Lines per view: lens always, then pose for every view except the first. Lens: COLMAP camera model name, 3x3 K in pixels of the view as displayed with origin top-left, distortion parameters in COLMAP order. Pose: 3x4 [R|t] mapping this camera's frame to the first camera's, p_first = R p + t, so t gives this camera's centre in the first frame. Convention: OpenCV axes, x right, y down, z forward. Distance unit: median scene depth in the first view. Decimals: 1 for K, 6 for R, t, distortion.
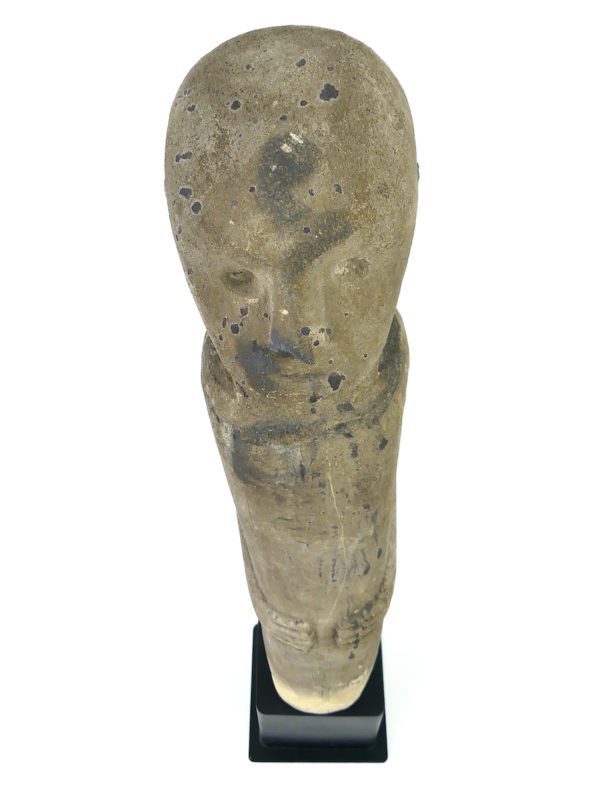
lens RADIAL K [[819.1, 0, 292.3], [0, 819.1, 400.1], [0, 0, 1]] dist [-0.008841, 0.000000]
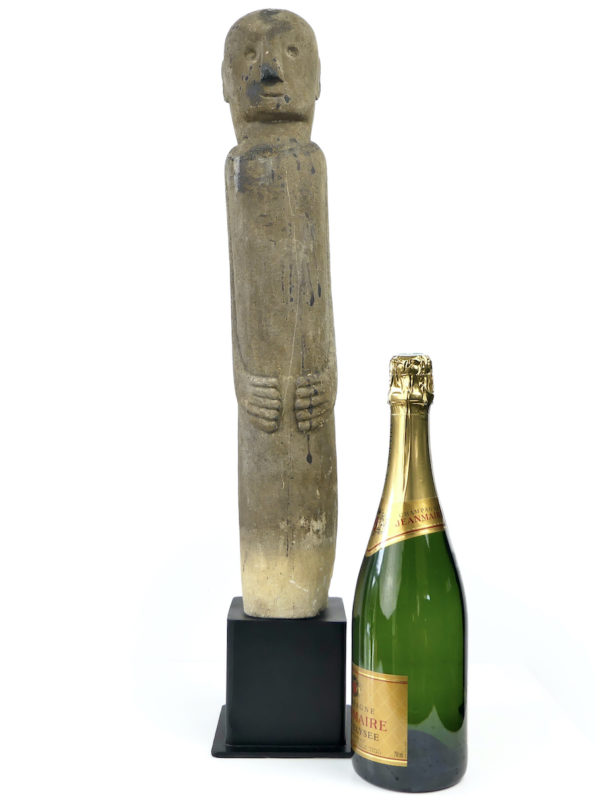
lens RADIAL K [[1054.9, 0, 307.0], [0, 1054.9, 402.3], [0, 0, 1]] dist [-0.033394, 0.000000]
pose [[0.999824, 0.016778, 0.008452, 0.088750], [-0.002998, 0.586637, -0.809845, 2.660834], [-0.018546, 0.809676, 0.586584, -0.071300]]
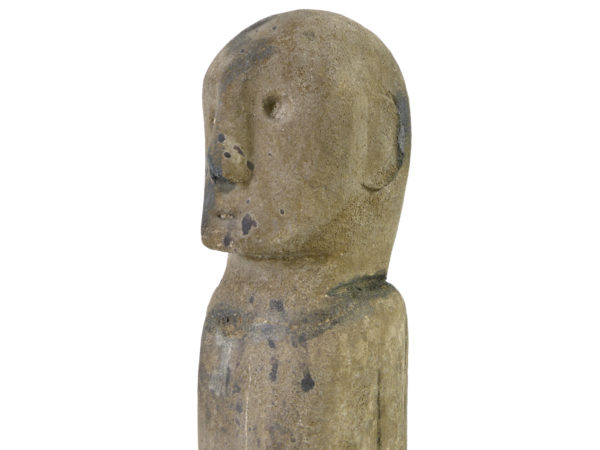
lens RADIAL K [[414.6, 0, 303.5], [0, 414.6, 227.3], [0, 0, 1]] dist [-0.024357, 0.001243]
pose [[0.763471, 0.097345, -0.638464, 0.399438], [-0.542894, 0.632203, -0.552798, 0.208251], [0.349827, 0.768663, 0.535517, 0.668606]]
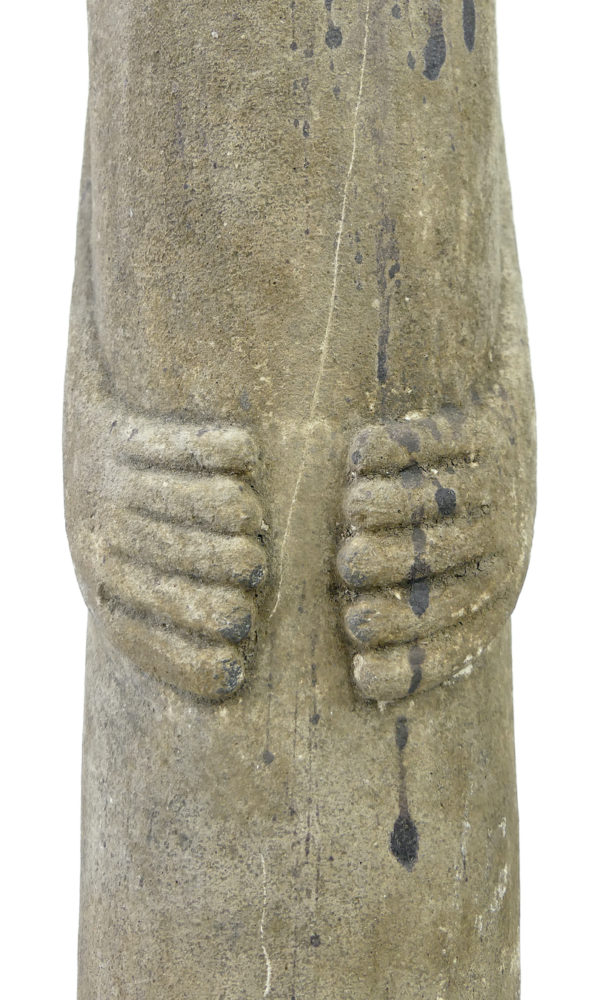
lens RADIAL K [[1130.2, 0, 292.6], [0, 1130.2, 500.7], [0, 0, 1]] dist [-0.045146, 0.000000]
pose [[0.997715, 0.040083, -0.054397, 0.087746], [-0.067477, 0.548920, -0.833147, 0.908399], [-0.003536, 0.834913, 0.550370, 1.198556]]
